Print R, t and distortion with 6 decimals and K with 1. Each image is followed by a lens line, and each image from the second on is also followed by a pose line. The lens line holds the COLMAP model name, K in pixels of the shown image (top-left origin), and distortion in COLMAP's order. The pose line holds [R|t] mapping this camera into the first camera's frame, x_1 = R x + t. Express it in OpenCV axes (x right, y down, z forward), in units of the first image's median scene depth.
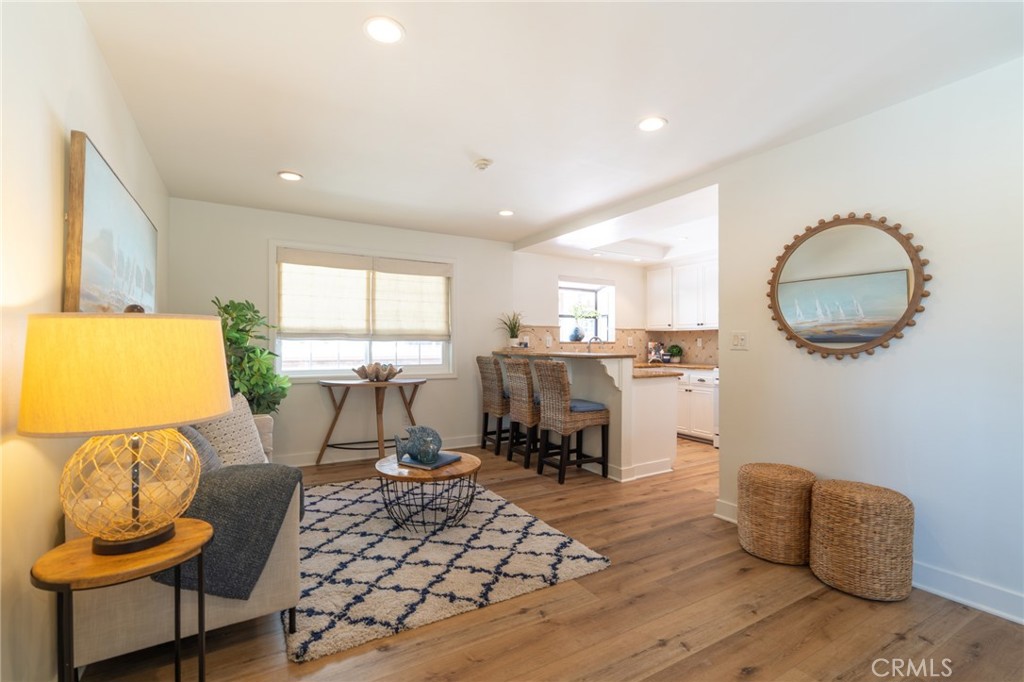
lens RADIAL K [[464.5, 0, 514.8], [0, 464.5, 338.3], [0, 0, 1]] dist [-0.000847, 0.000891]
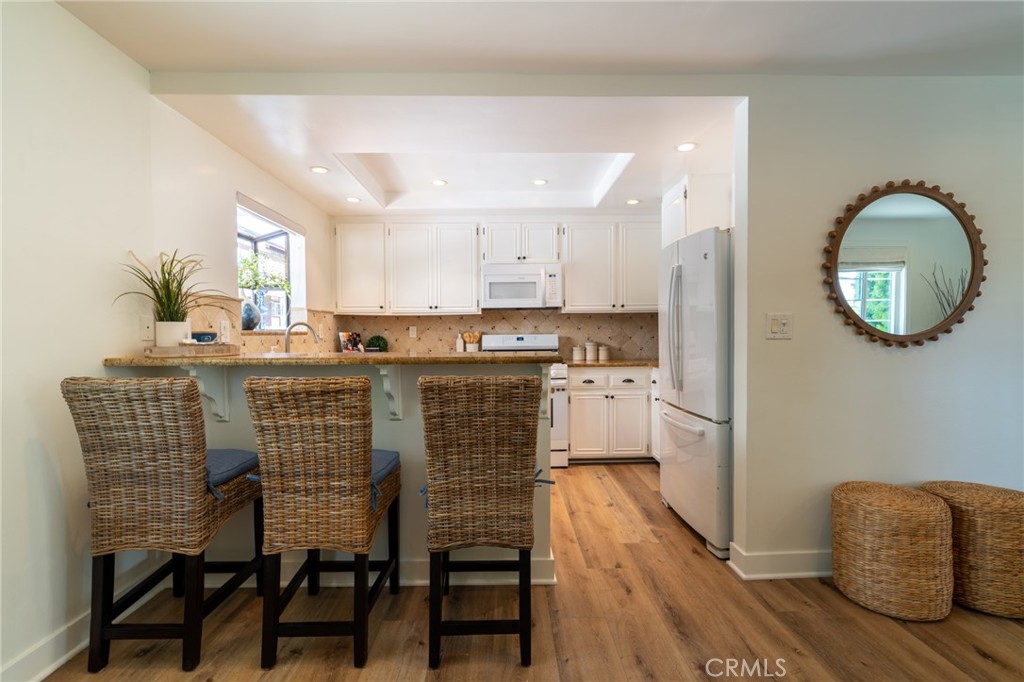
lens RADIAL K [[464.5, 0, 517.7], [0, 464.5, 334.0], [0, 0, 1]] dist [-0.000847, 0.000891]
pose [[0.489992, -0.008586, 0.871685, -0.172779], [0.000208, 0.999953, 0.009733, 0.005051], [-0.871727, -0.004588, 0.489970, 0.495470]]
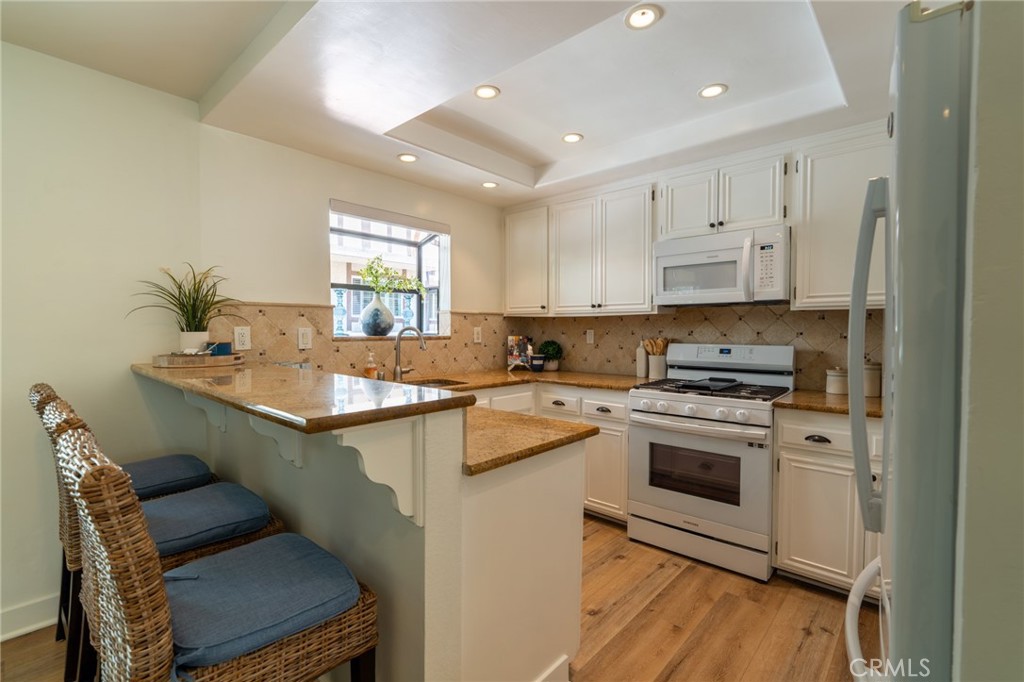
lens RADIAL K [[464.5, 0, 513.2], [0, 464.5, 338.3], [0, 0, 1]] dist [-0.000847, 0.000891]
pose [[0.956227, -0.005369, 0.292576, 0.129425], [-0.003889, 0.999510, 0.031055, -0.007371], [-0.292599, -0.030833, 0.955738, 0.463649]]
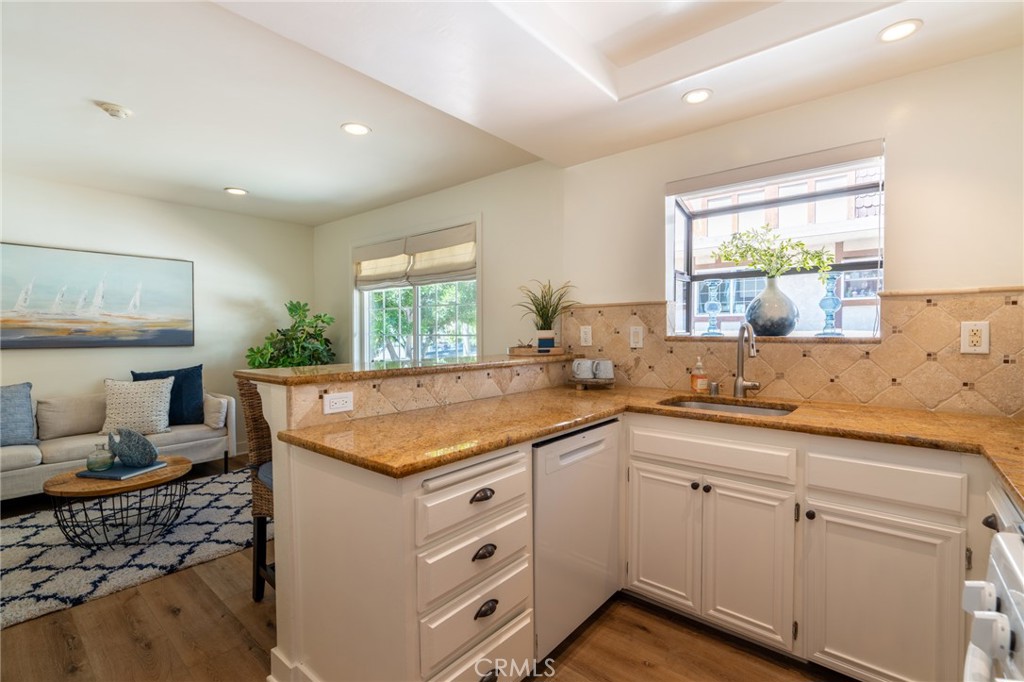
lens RADIAL K [[464.5, 0, 513.5], [0, 464.5, 340.6], [0, 0, 1]] dist [-0.000847, 0.000891]
pose [[0.320998, 0.014955, -0.946962, 0.444599], [0.011557, 0.999739, 0.019706, 0.000613], [0.947009, -0.017269, 0.320741, 0.694116]]
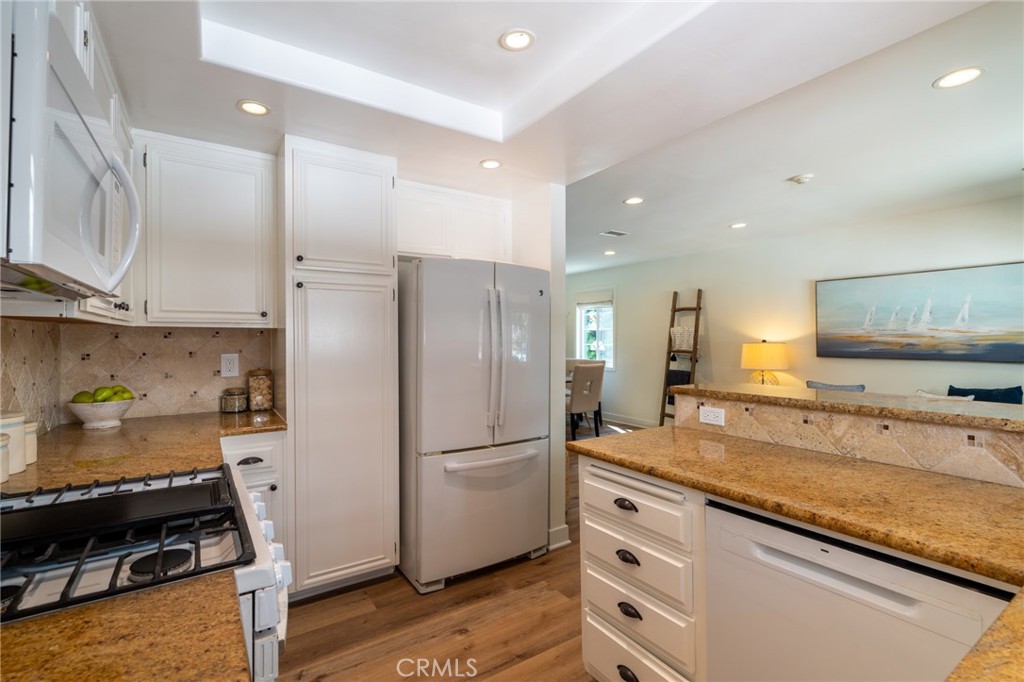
lens RADIAL K [[464.5, 0, 513.5], [0, 464.5, 337.1], [0, 0, 1]] dist [-0.000847, 0.000891]
pose [[-0.999029, 0.001083, -0.044033, 0.303241], [0.001696, 0.999902, -0.013892, -0.008704], [0.044014, -0.013953, -0.998933, 0.998943]]
